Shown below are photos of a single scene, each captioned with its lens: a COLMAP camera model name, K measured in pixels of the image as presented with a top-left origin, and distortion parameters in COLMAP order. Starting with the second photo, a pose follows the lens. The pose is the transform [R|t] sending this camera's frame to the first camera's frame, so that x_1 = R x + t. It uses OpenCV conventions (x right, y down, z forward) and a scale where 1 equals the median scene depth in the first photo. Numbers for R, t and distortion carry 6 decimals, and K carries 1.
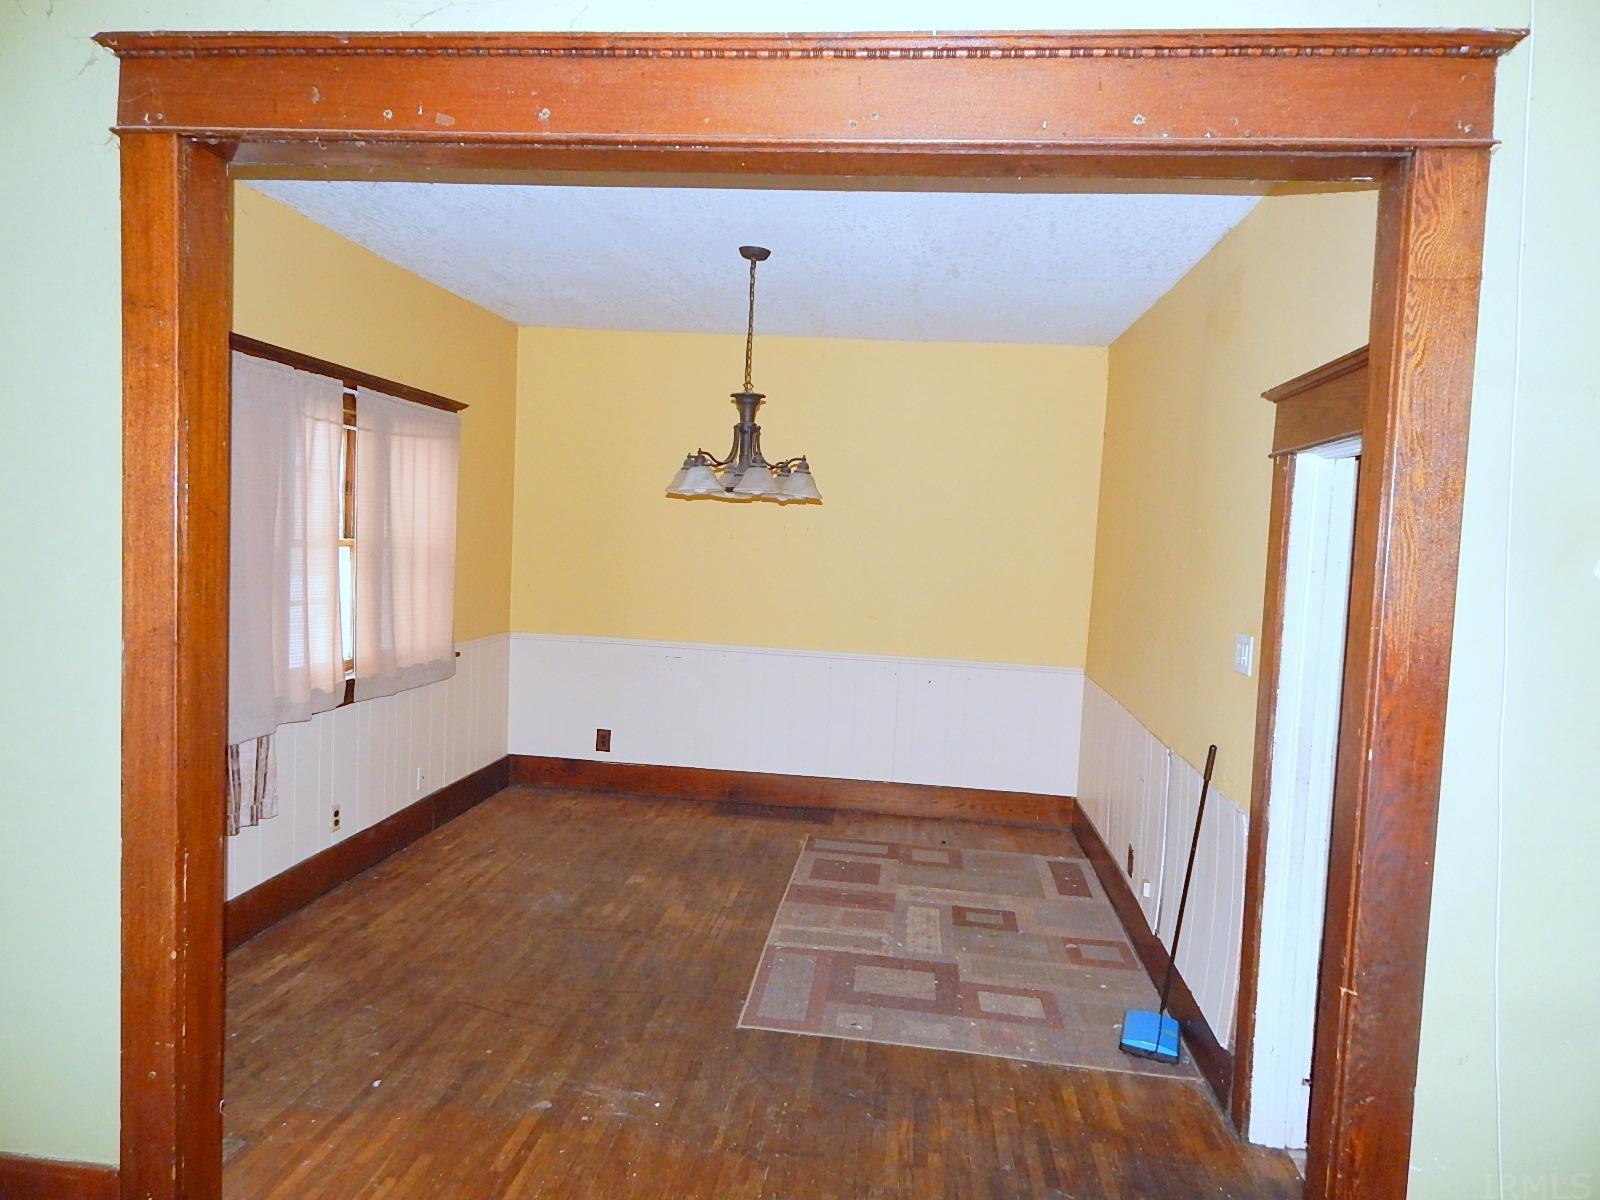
lens RADIAL K [[1058.5, 0, 803.3], [0, 1058.5, 592.3], [0, 0, 1]] dist [0.005991, -0.010759]
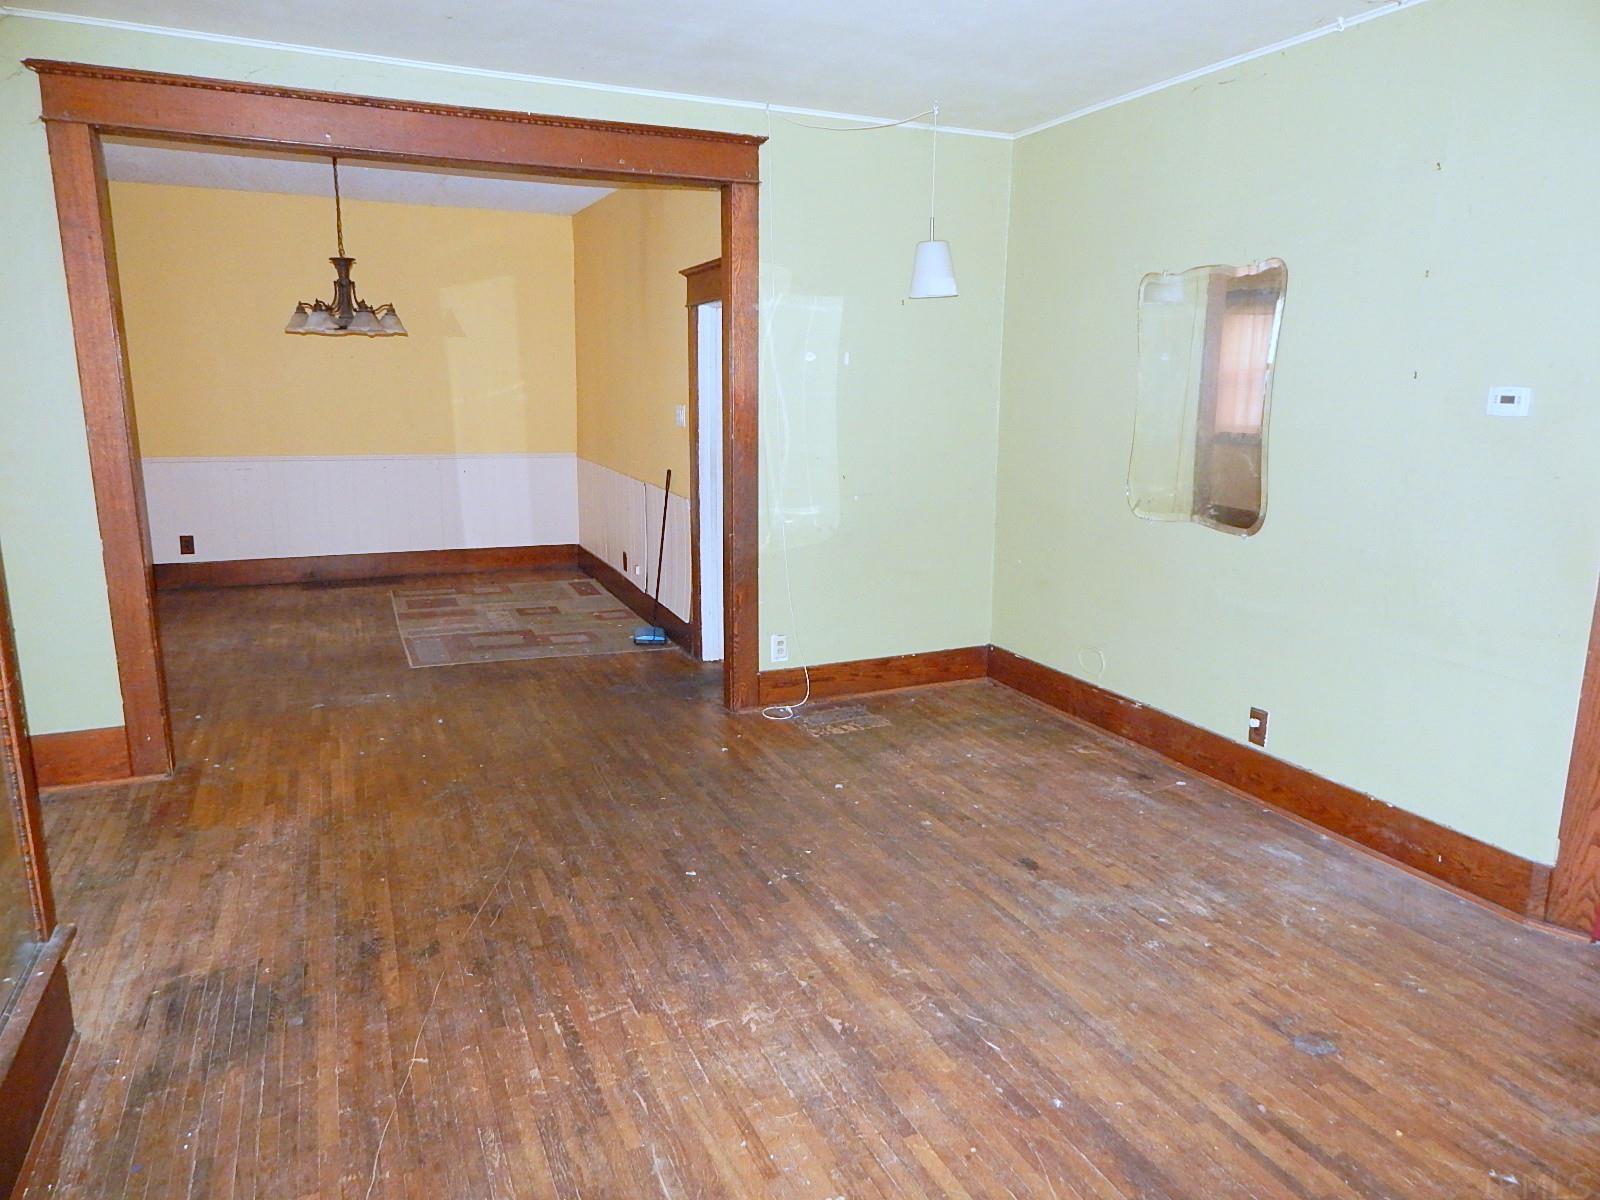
lens RADIAL K [[1058.5, 0, 810.2], [0, 1058.5, 603.1], [0, 0, 1]] dist [0.005991, -0.010759]
pose [[0.865049, -0.139986, 0.481762, -0.298066], [0.057863, 0.981713, 0.181359, 0.052469], [-0.498340, -0.129008, 0.857330, -0.679230]]
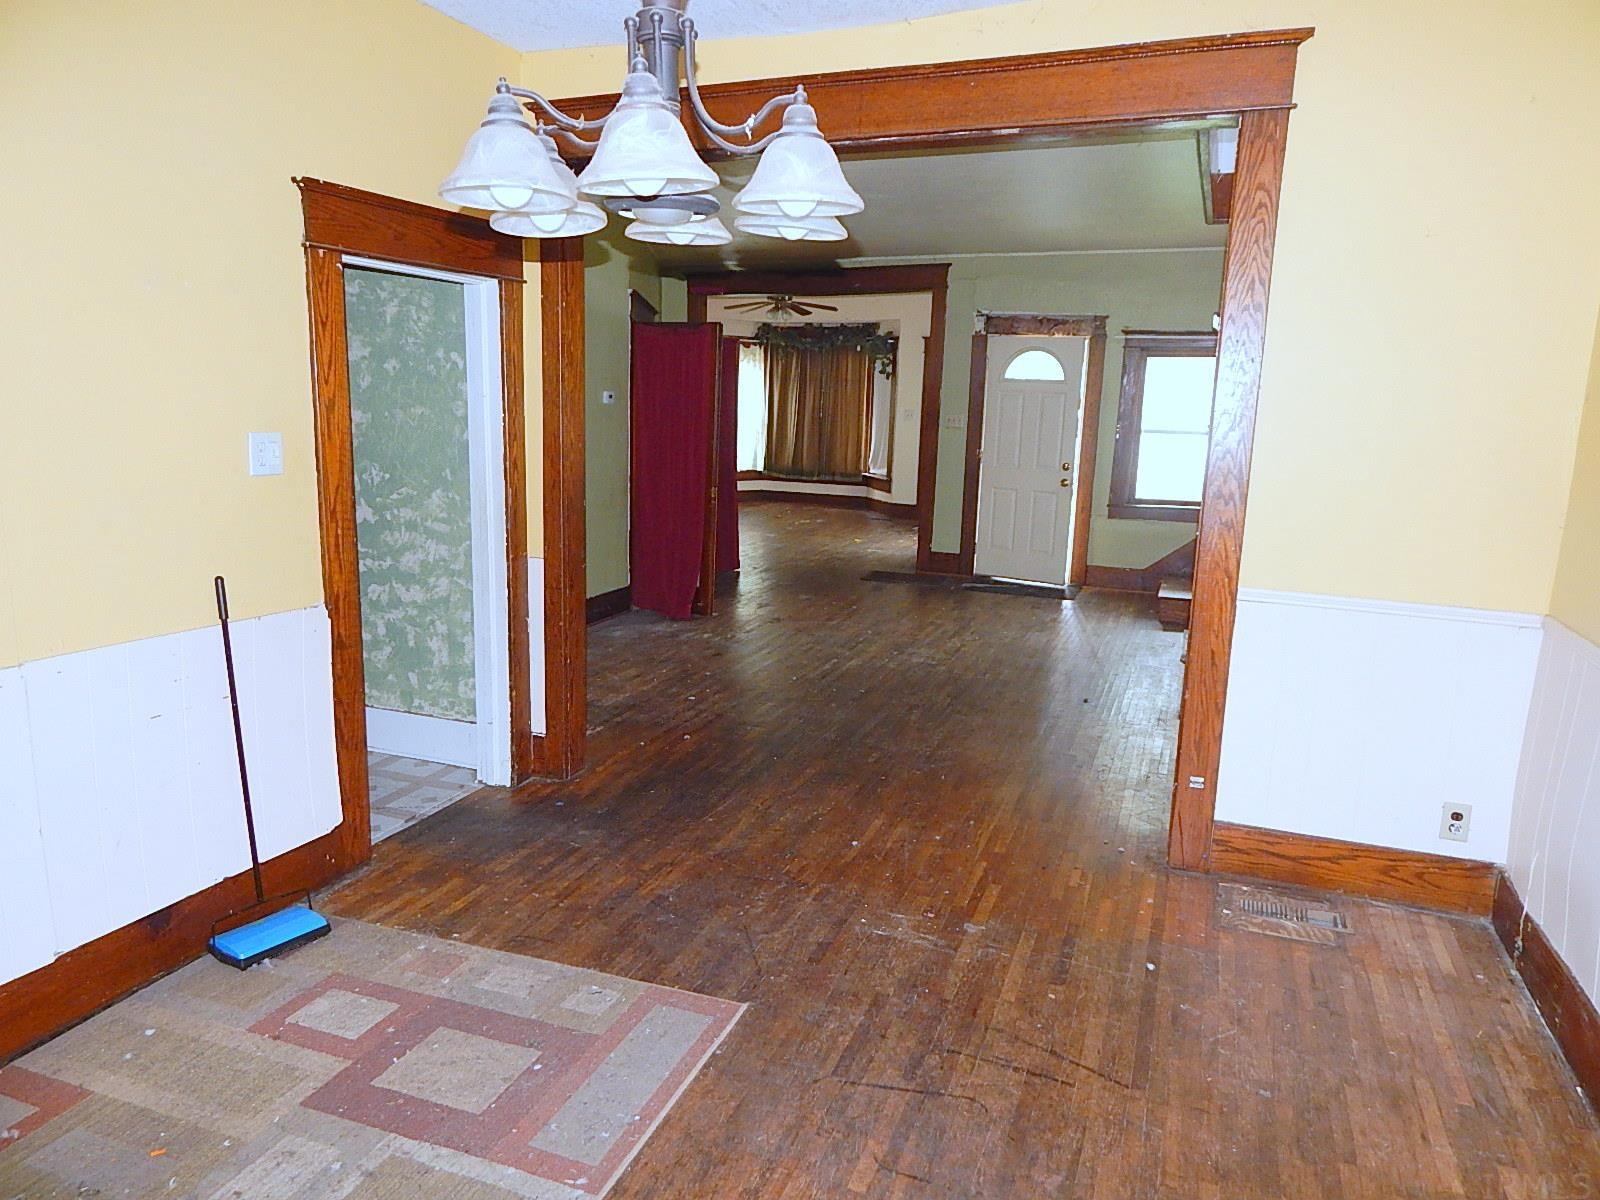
lens RADIAL K [[1058.5, 0, 798.8], [0, 1058.5, 600.9], [0, 0, 1]] dist [0.005991, -0.010759]
pose [[-0.962951, -0.114381, 0.244216, -0.249297], [-0.051242, 0.966703, 0.250717, -0.067666], [-0.264762, 0.228914, -0.936749, 1.623273]]
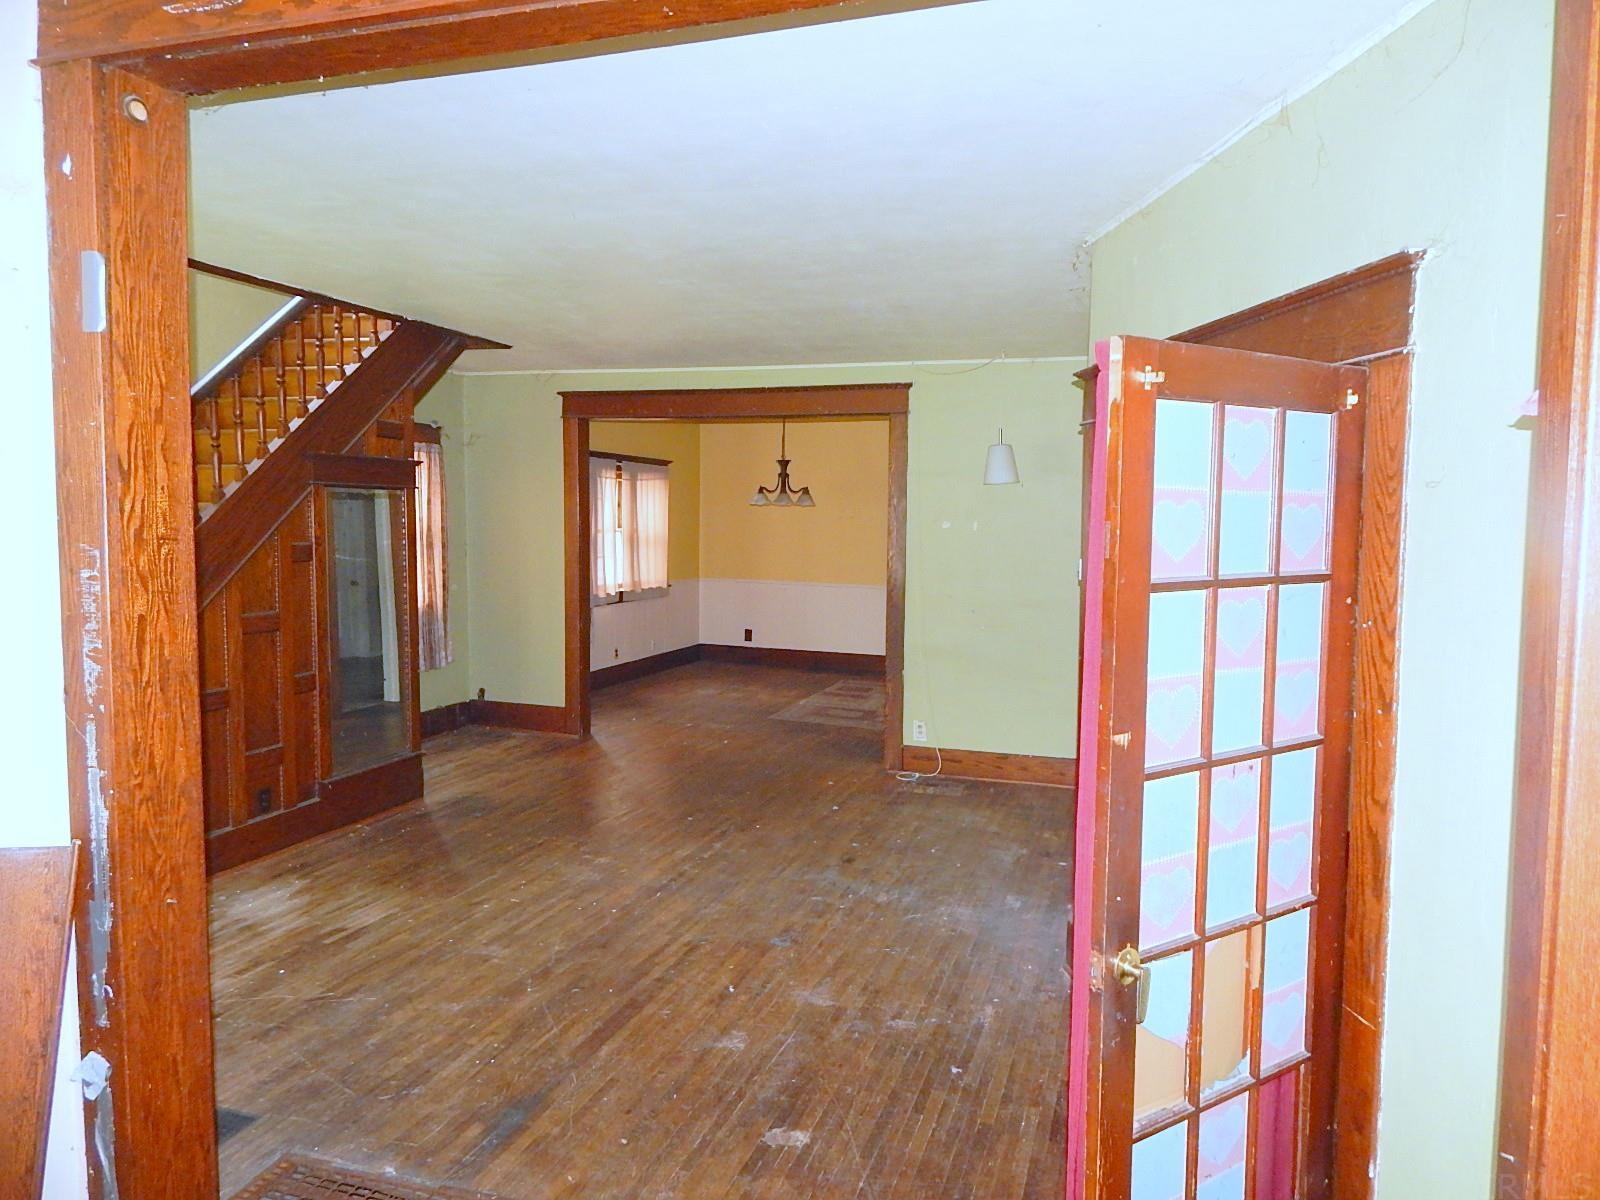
lens RADIAL K [[1058.5, 0, 792.3], [0, 1058.5, 595.9], [0, 0, 1]] dist [0.005991, -0.010759]
pose [[0.972476, -0.014040, -0.232580, 0.573844], [0.017453, 0.999768, 0.012620, 0.088611], [0.232349, -0.016332, 0.972495, -1.410614]]
